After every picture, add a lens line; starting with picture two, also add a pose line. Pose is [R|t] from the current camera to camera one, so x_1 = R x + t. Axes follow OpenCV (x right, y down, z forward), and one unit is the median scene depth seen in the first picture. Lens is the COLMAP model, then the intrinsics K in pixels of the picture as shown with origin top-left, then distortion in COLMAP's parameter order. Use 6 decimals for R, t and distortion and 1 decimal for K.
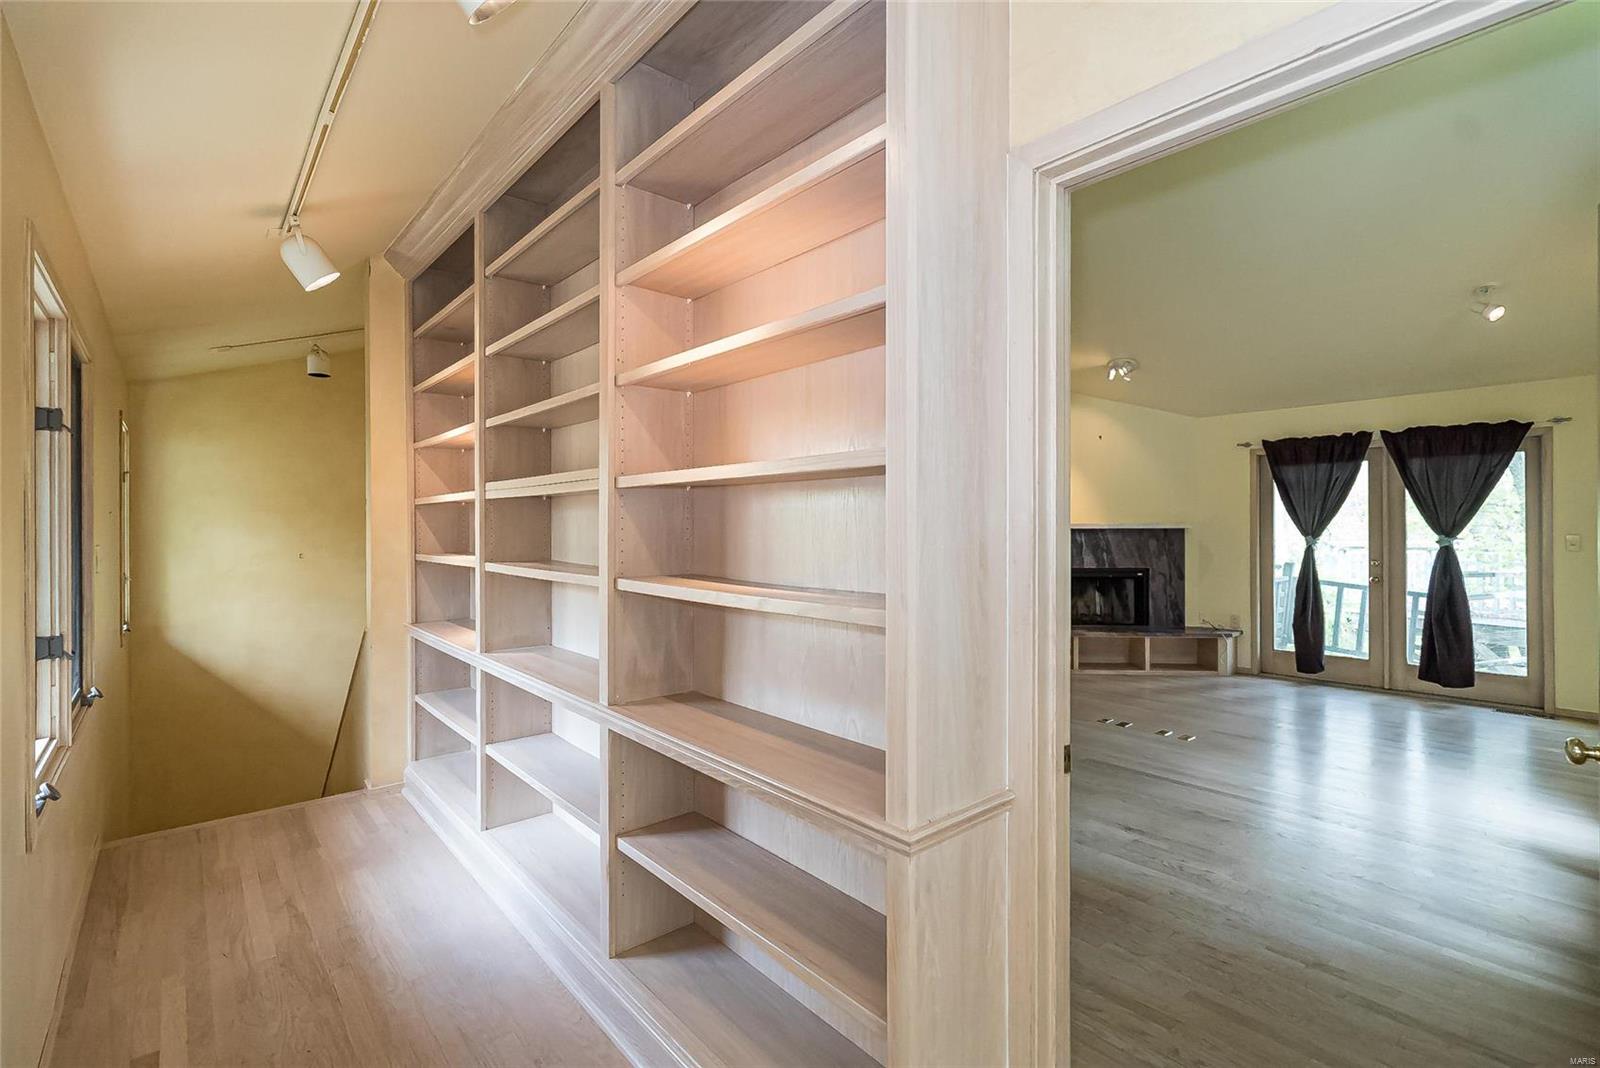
lens RADIAL K [[726.0, 0, 768.3], [0, 726.0, 522.9], [0, 0, 1]] dist [-0.006466, 0.000780]
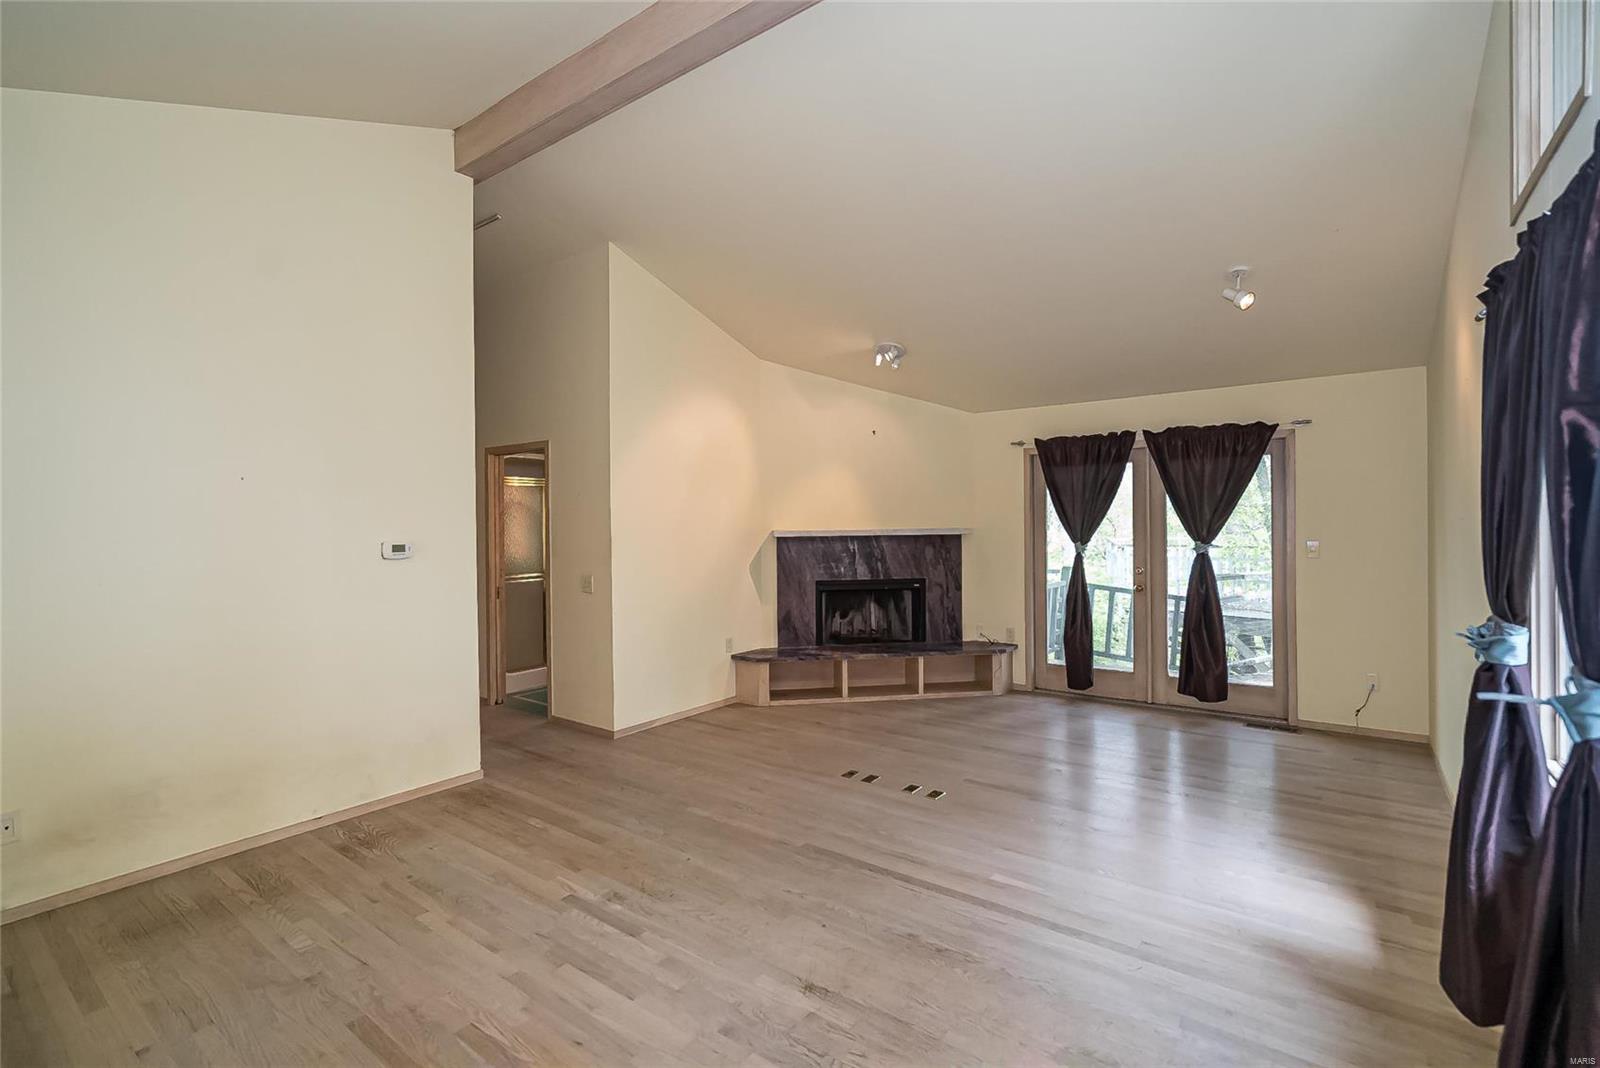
lens RADIAL K [[726.0, 0, 791.1], [0, 726.0, 522.6], [0, 0, 1]] dist [-0.006466, 0.000780]
pose [[0.972960, -0.007794, 0.230842, 0.170803], [0.006451, 0.999958, 0.006570, -0.015523], [-0.230884, -0.004903, 0.972969, 0.175299]]
